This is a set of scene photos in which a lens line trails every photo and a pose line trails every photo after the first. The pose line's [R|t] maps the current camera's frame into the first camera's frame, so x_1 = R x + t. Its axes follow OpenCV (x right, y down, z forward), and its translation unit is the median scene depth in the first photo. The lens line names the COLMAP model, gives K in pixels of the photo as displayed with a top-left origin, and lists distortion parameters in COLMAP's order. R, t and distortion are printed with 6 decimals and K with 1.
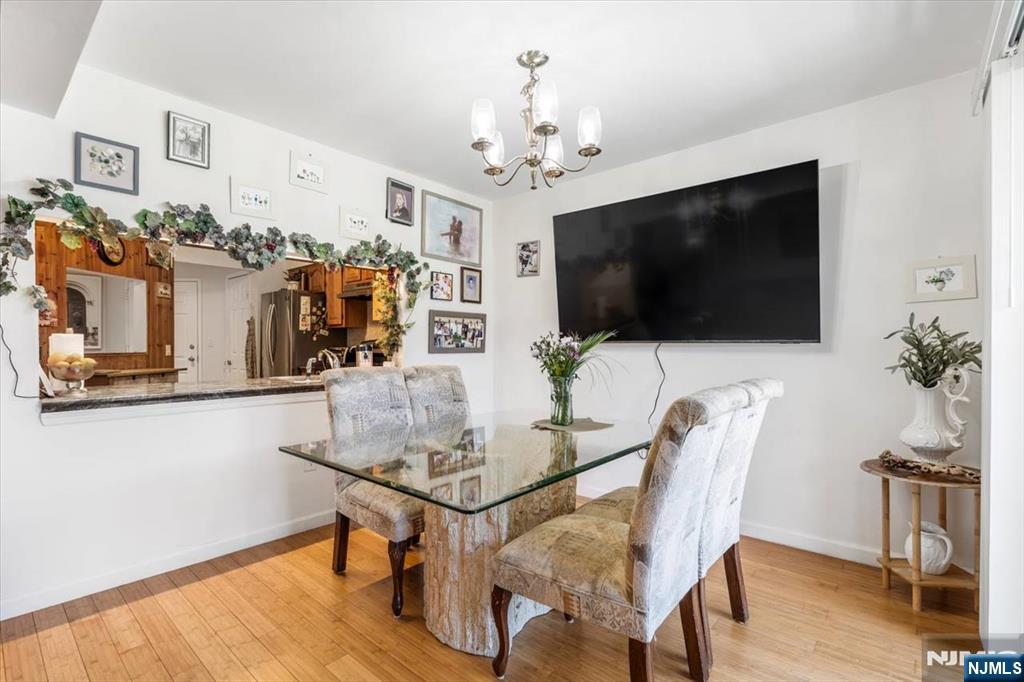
lens RADIAL K [[475.4, 0, 502.3], [0, 475.4, 348.2], [0, 0, 1]] dist [-0.018313, 0.000230]
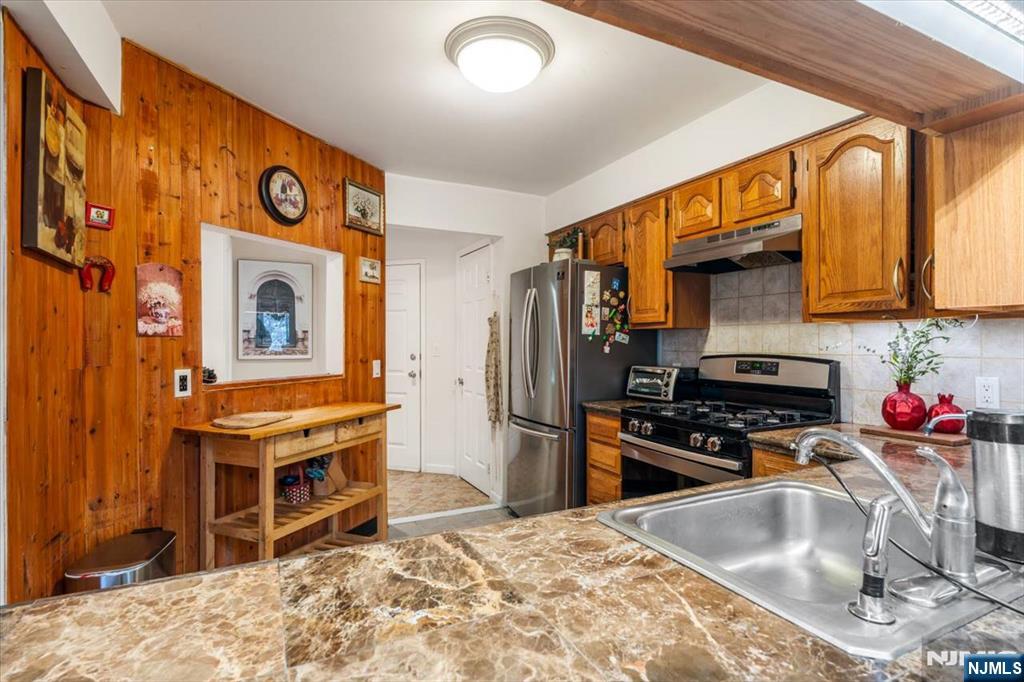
lens RADIAL K [[502.6, 0, 514.9], [0, 502.6, 340.4], [0, 0, 1]] dist [-0.001392, -0.000171]
pose [[0.923573, -0.002043, -0.383416, -0.277499], [-0.001691, 0.999954, -0.009401, -0.025430], [0.383418, 0.009330, 0.923528, 0.440892]]
